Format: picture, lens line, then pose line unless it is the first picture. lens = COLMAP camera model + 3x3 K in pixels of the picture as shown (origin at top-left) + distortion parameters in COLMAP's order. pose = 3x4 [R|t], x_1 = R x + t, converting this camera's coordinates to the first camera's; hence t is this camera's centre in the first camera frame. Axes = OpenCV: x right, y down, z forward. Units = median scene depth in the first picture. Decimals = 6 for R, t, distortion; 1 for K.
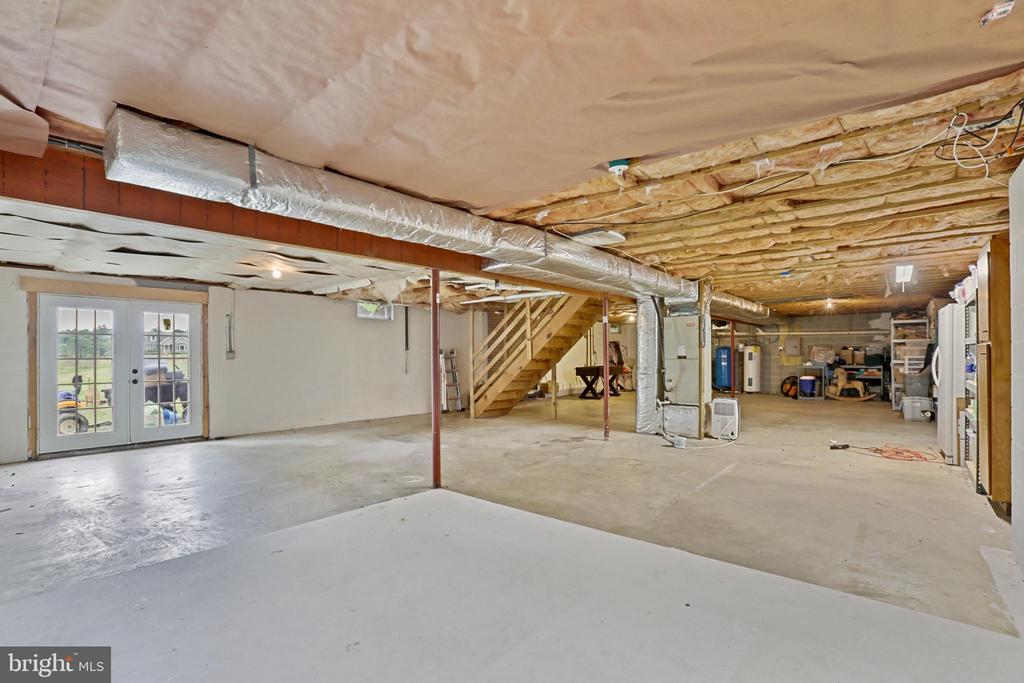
lens RADIAL K [[474.1, 0, 505.7], [0, 474.1, 349.5], [0, 0, 1]] dist [-0.025699, 0.000420]
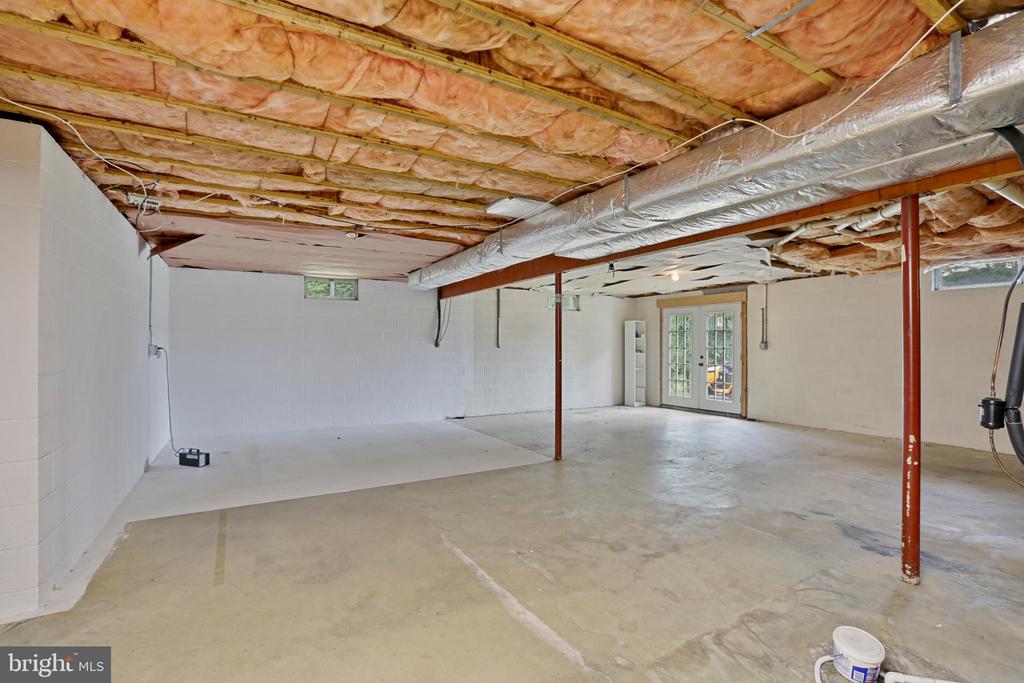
lens RADIAL K [[474.1, 0, 508.2], [0, 474.1, 342.9], [0, 0, 1]] dist [-0.025699, 0.000420]
pose [[-0.339221, -0.003161, -0.940701, 0.913787], [0.011632, 0.999904, -0.007555, 0.010107], [0.940635, -0.013505, -0.339151, 1.178808]]
